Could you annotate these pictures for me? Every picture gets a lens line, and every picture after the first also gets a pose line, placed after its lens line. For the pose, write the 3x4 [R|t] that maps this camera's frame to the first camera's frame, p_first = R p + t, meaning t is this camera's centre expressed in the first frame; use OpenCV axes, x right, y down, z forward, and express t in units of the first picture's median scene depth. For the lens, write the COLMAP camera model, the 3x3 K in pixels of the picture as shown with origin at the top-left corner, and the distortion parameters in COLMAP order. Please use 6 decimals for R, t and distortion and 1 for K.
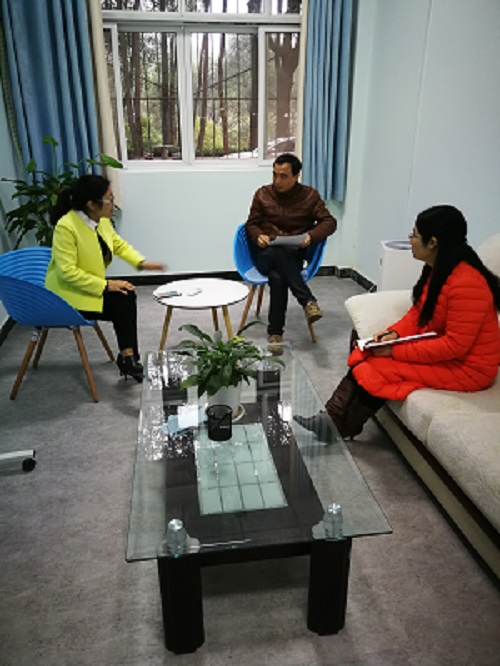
lens RADIAL K [[540.9, 0, 250.0], [0, 540.9, 333.0], [0, 0, 1]] dist [0.038430, -0.004908]
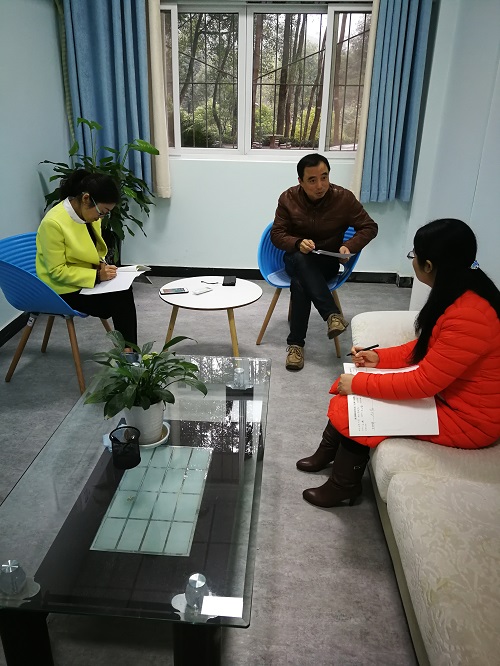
lens RADIAL K [[545.3, 0, 248.7], [0, 545.3, 329.2], [0, 0, 1]] dist [0.038272, -0.002964]
pose [[0.976980, 0.104859, -0.185779, 0.226696], [-0.103651, 0.994481, 0.016227, -0.048195], [0.186455, 0.003403, 0.982458, 0.132750]]
